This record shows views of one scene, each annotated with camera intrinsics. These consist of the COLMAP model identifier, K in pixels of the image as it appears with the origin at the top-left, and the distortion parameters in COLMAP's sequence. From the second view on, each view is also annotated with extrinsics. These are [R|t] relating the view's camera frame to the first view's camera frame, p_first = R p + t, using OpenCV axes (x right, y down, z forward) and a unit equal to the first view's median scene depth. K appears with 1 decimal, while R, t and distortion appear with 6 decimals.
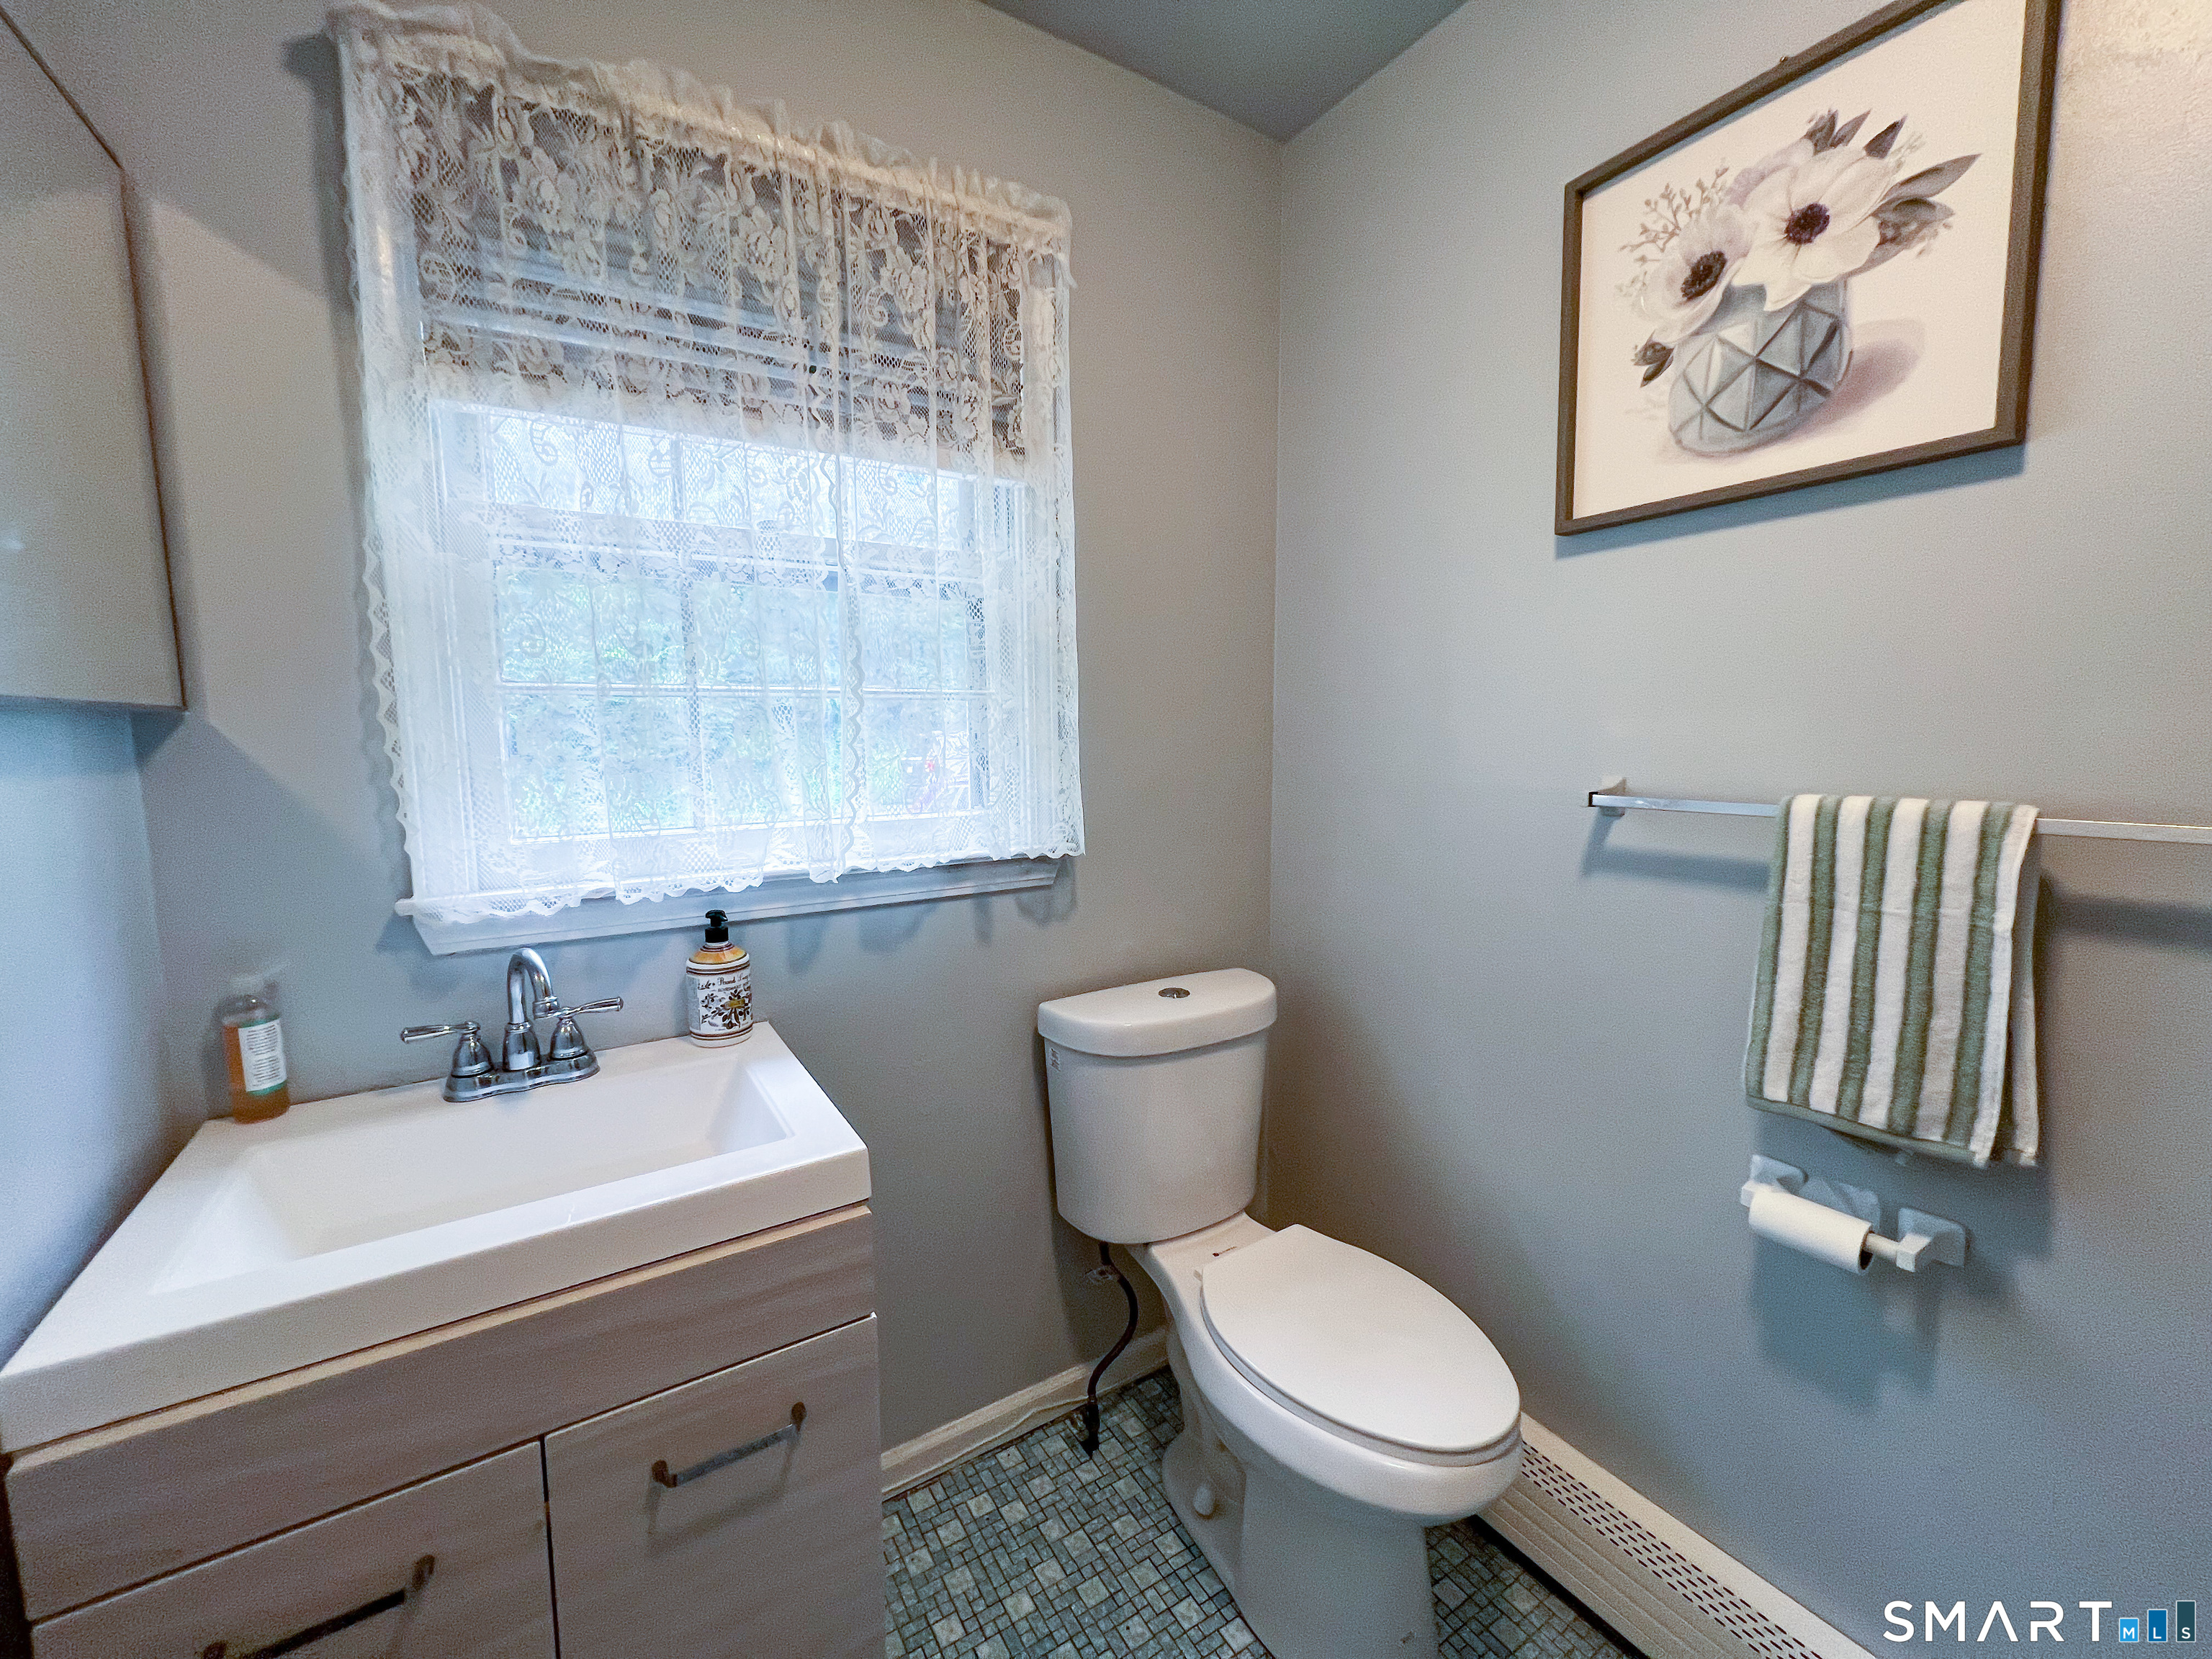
lens RADIAL K [[877.2, 0, 1106.0], [0, 877.2, 829.5], [0, 0, 1]] dist [-0.003276, 0.000305]
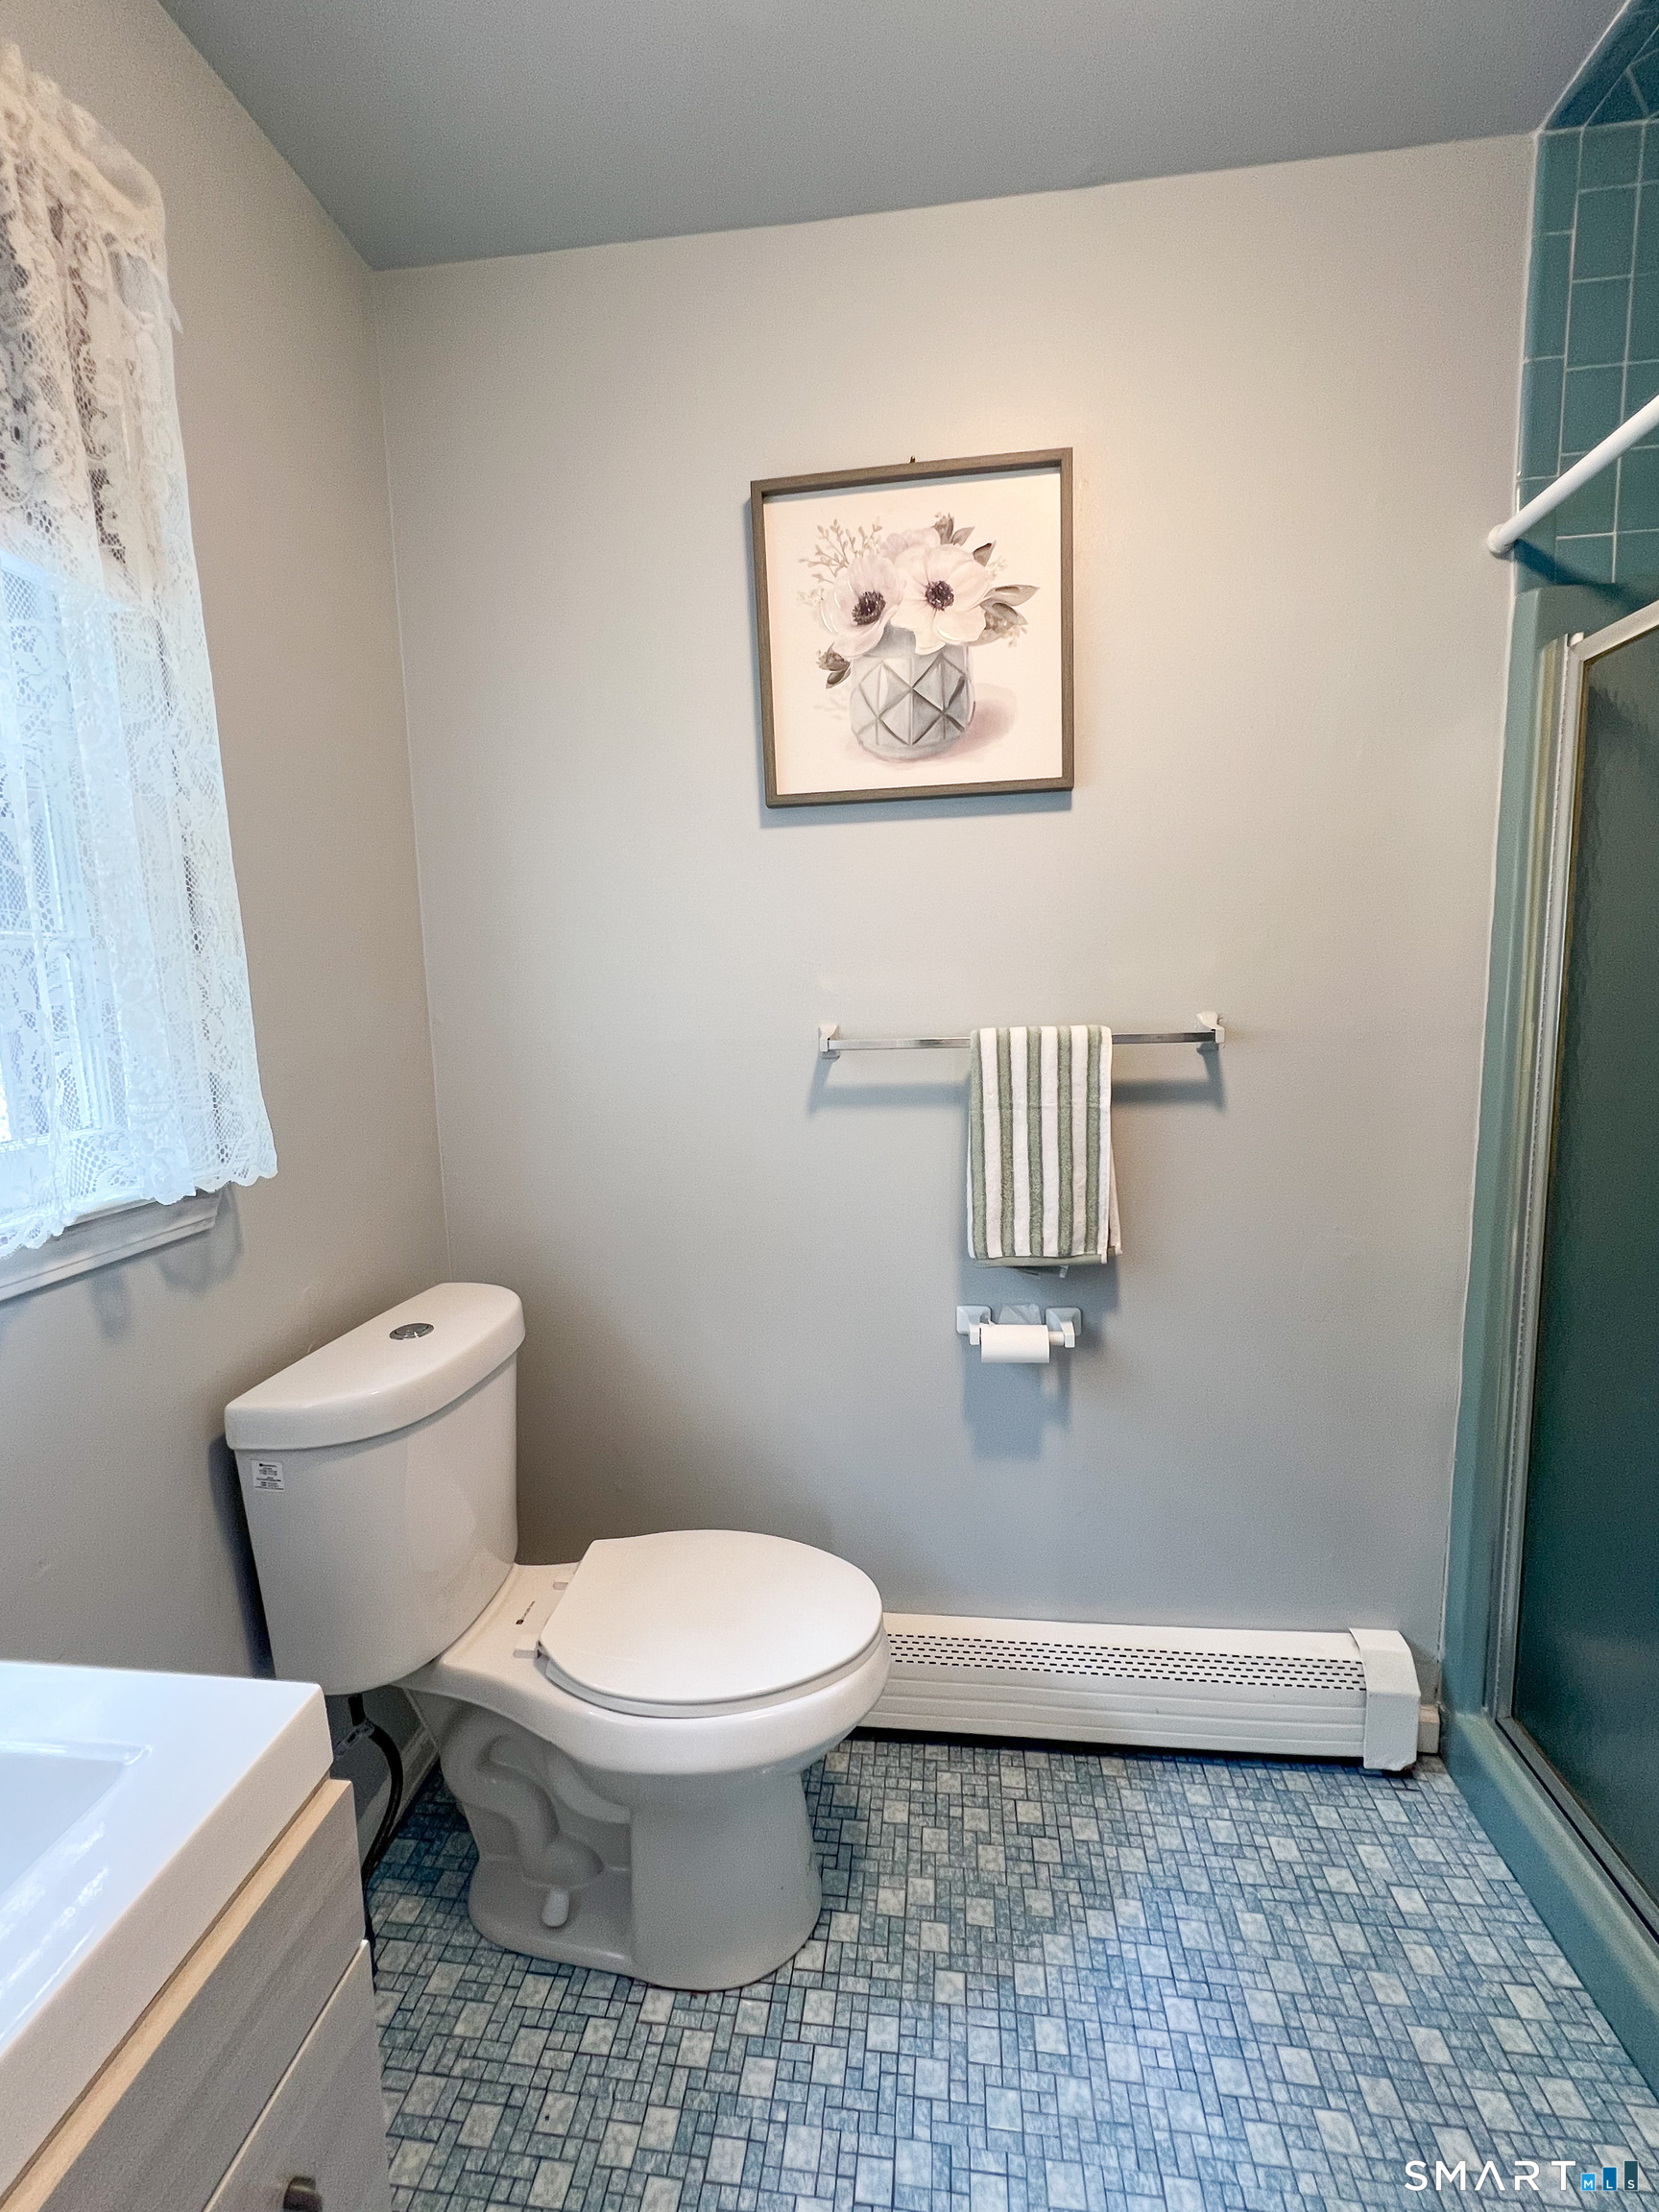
lens RADIAL K [[924.4, 0, 829.0], [0, 924.4, 1104.0], [0, 0, 1]] dist [-0.008821, 0.003715]
pose [[0.630829, -0.111477, 0.767872, -0.412263], [0.109722, 0.992497, 0.053947, -0.024687], [-0.768125, 0.050221, 0.638328, 0.258050]]
